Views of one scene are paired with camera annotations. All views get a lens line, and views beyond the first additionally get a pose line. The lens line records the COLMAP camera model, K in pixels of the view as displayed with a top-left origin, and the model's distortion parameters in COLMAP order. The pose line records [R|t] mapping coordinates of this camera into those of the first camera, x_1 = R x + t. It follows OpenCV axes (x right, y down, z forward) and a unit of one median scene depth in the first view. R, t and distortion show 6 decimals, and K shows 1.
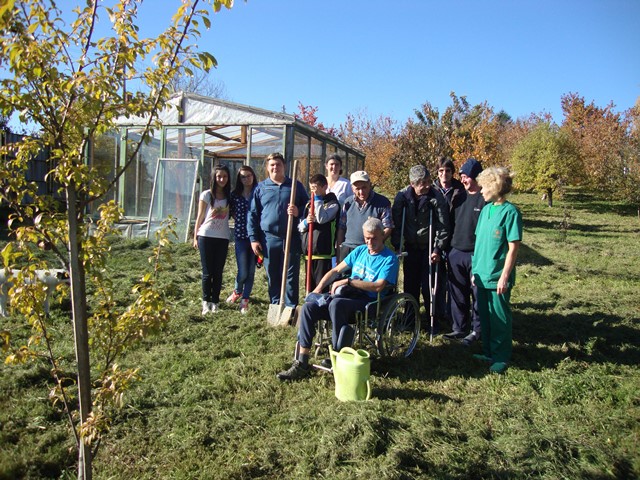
lens RADIAL K [[564.8, 0, 319.3], [0, 564.8, 241.5], [0, 0, 1]] dist [-0.213991, 0.218157]
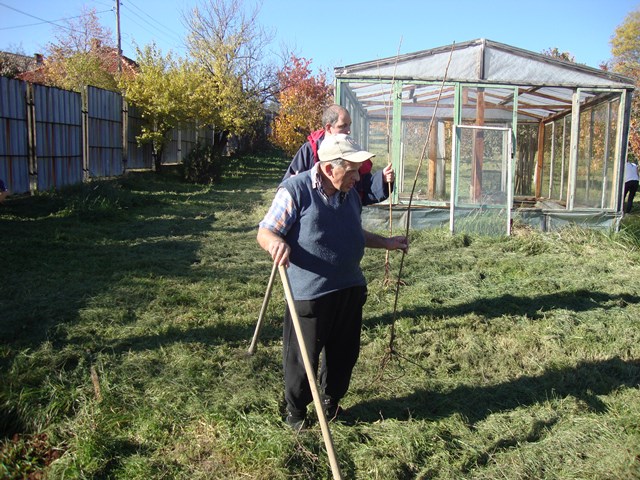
lens RADIAL K [[564.8, 0, 325.1], [0, 564.8, 238.2], [0, 0, 1]] dist [-0.213991, 0.218157]
pose [[0.984574, -0.036454, 0.171127, -0.619036], [0.023409, 0.996707, 0.077636, -0.060114], [-0.173394, -0.072433, 0.982185, 0.280197]]
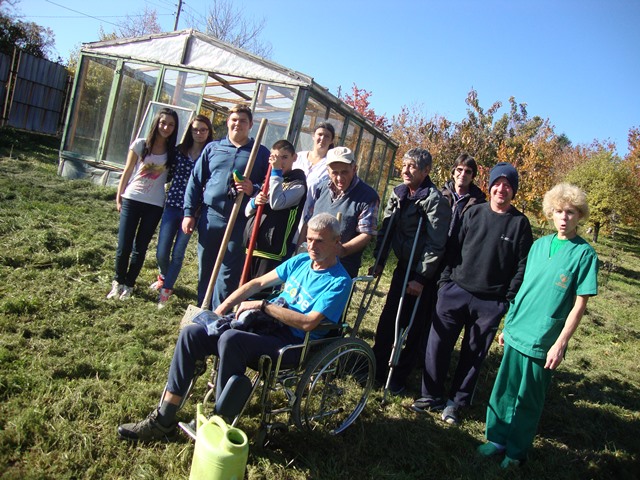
lens RADIAL K [[564.8, 0, 320.3], [0, 564.8, 237.5], [0, 0, 1]] dist [-0.213991, 0.218157]
pose [[0.979248, 0.193970, -0.058726, 0.060909], [-0.192802, 0.980919, 0.024988, -0.014444], [0.062452, -0.013147, 0.997961, 0.167007]]
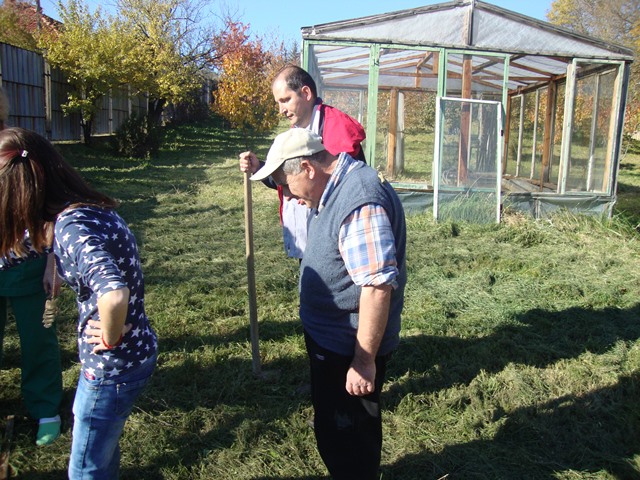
lens RADIAL K [[564.8, 0, 321.7], [0, 564.8, 235.1], [0, 0, 1]] dist [-0.213991, 0.218157]
pose [[0.958516, -0.053519, 0.279969, -0.638840], [0.017681, 0.991487, 0.129000, -0.075594], [-0.284489, -0.118698, 0.951303, 0.398686]]
